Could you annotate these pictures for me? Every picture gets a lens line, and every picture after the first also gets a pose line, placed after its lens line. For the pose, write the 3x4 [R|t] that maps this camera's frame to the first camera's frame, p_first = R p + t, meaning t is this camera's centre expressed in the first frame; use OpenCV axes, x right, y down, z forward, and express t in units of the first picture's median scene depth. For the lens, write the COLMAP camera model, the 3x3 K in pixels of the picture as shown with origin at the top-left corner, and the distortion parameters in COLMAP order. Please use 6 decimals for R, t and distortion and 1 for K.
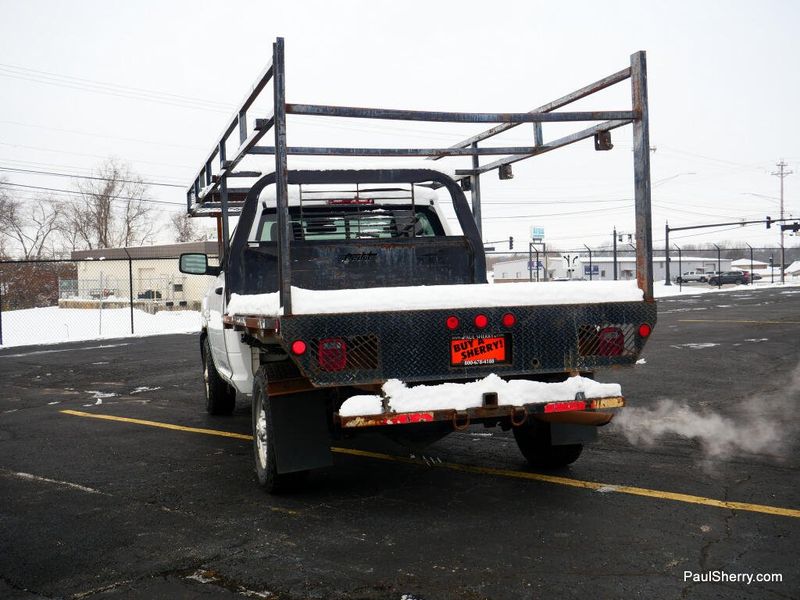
lens RADIAL K [[973.4, 0, 394.3], [0, 973.4, 298.3], [0, 0, 1]] dist [-0.014767, 0.000000]
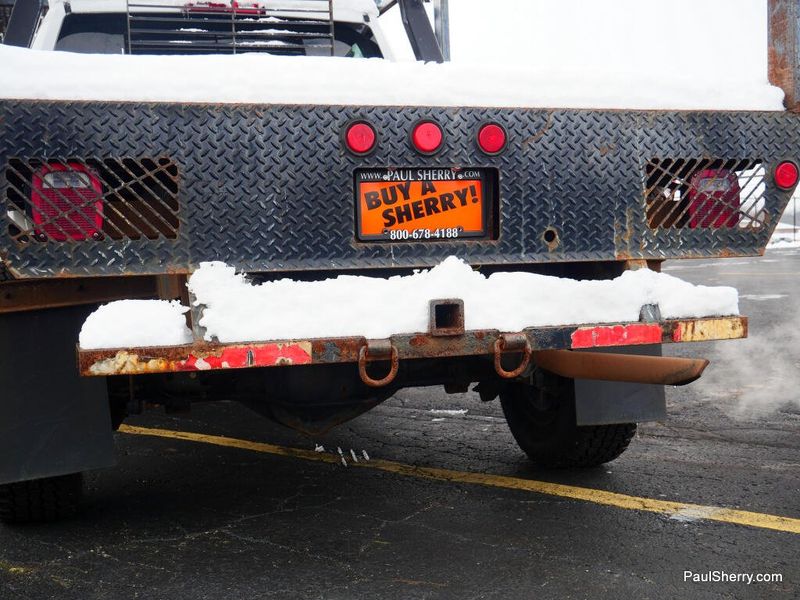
lens RADIAL K [[1136.1, 0, 404.1], [0, 1136.1, 299.1], [0, 0, 1]] dist [-0.007440, 0.000000]
pose [[0.999435, 0.004226, 0.033359, 0.060991], [-0.005184, 0.999575, 0.028673, 0.080051], [-0.033224, -0.028830, 0.999032, 0.483937]]
